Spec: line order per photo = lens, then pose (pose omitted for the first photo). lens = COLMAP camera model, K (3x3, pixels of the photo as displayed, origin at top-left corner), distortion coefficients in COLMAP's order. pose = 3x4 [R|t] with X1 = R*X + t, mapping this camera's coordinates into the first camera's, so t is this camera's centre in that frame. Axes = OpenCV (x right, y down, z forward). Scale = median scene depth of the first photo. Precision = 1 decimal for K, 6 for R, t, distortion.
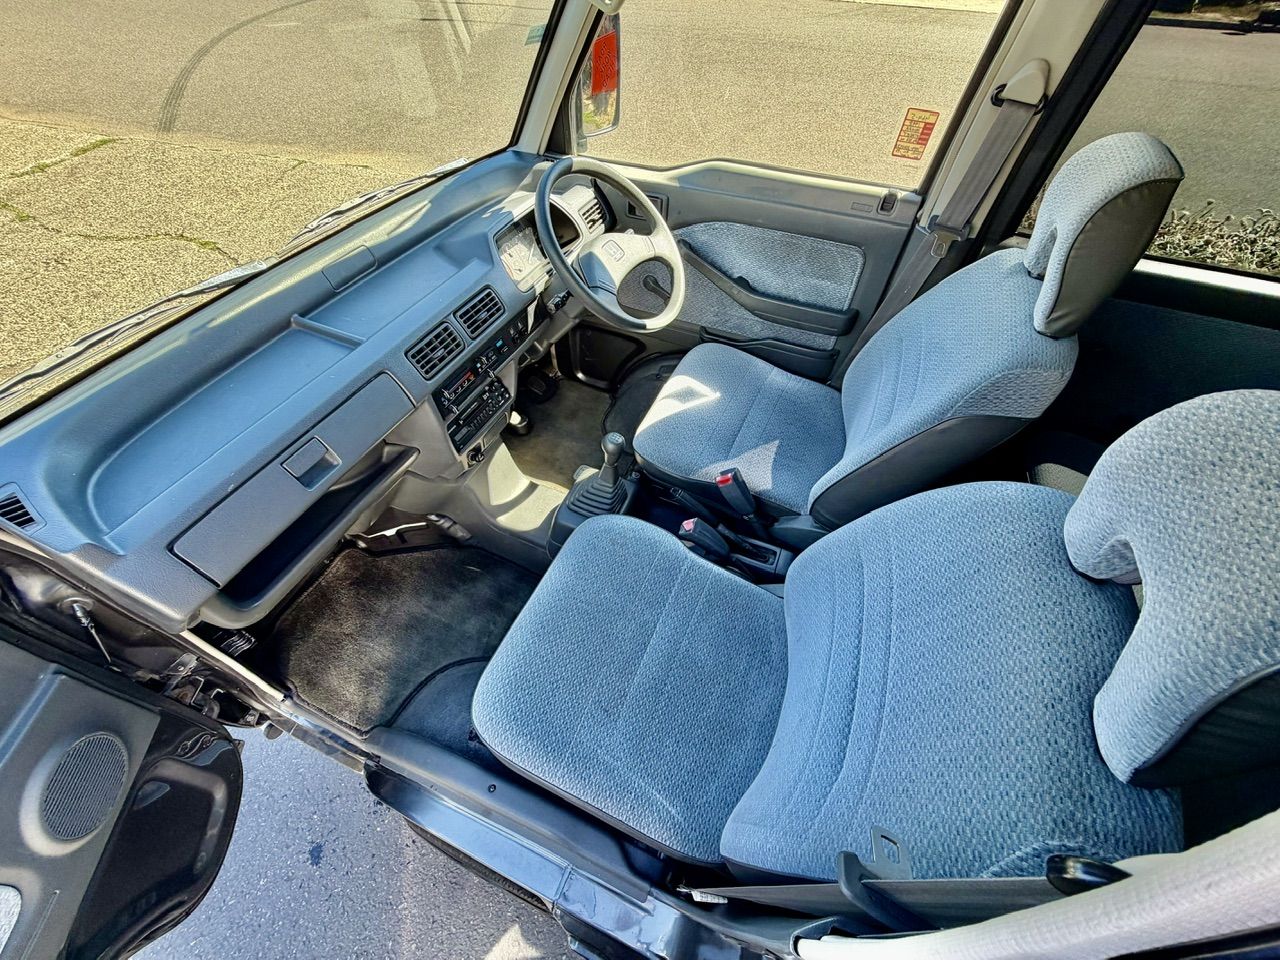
lens RADIAL K [[508.6, 0, 643.6], [0, 508.6, 479.2], [0, 0, 1]] dist [-0.001843, 0.000669]
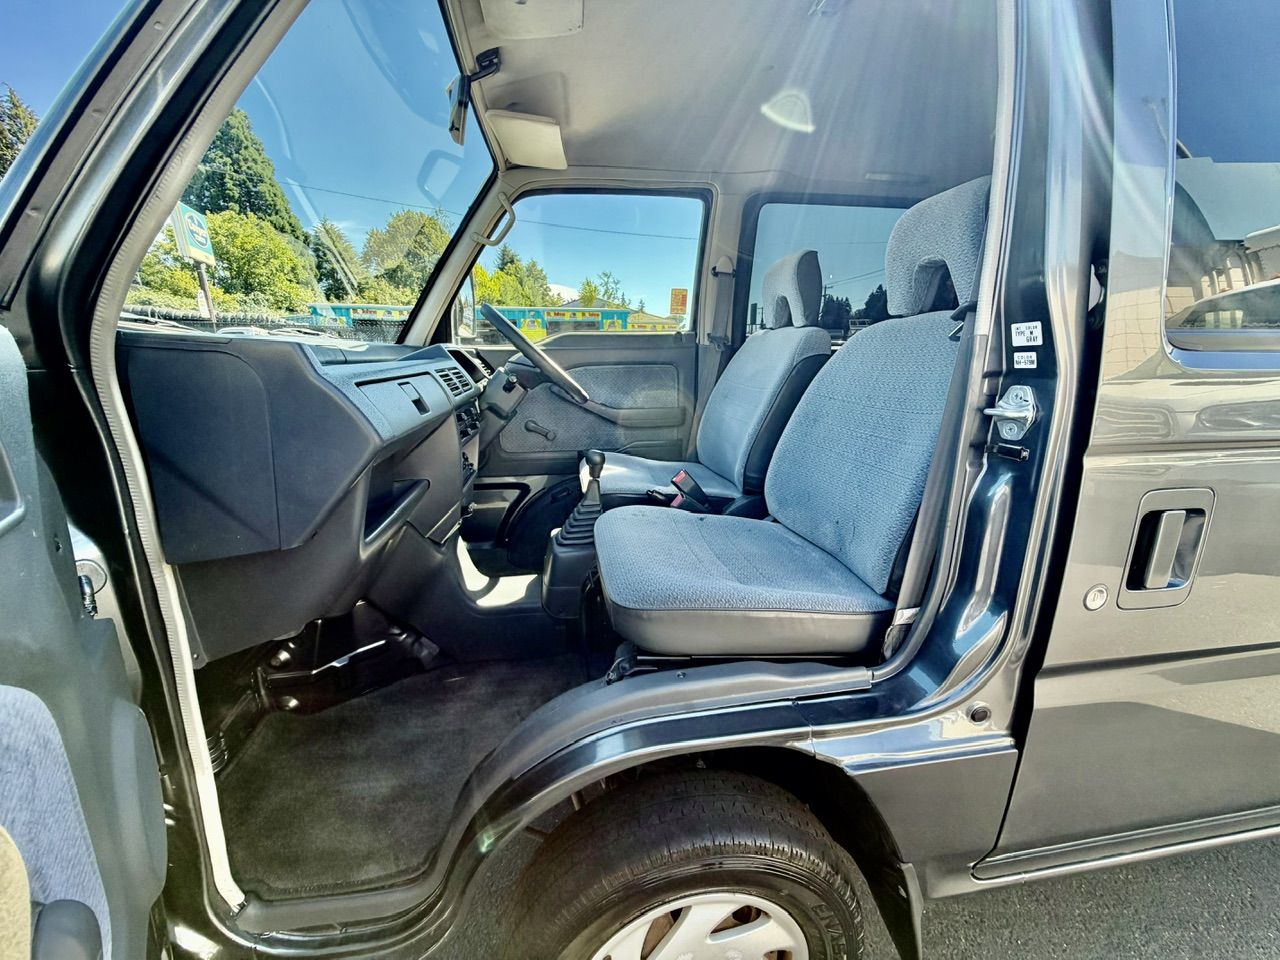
lens RADIAL K [[508.6, 0, 643.6], [0, 508.6, 479.2], [0, 0, 1]] dist [-0.001843, 0.000669]
pose [[0.836490, -0.157729, 0.524791, -0.570095], [0.432174, 0.778692, -0.454823, 0.534573], [-0.336912, 0.607257, 0.719534, 0.121113]]
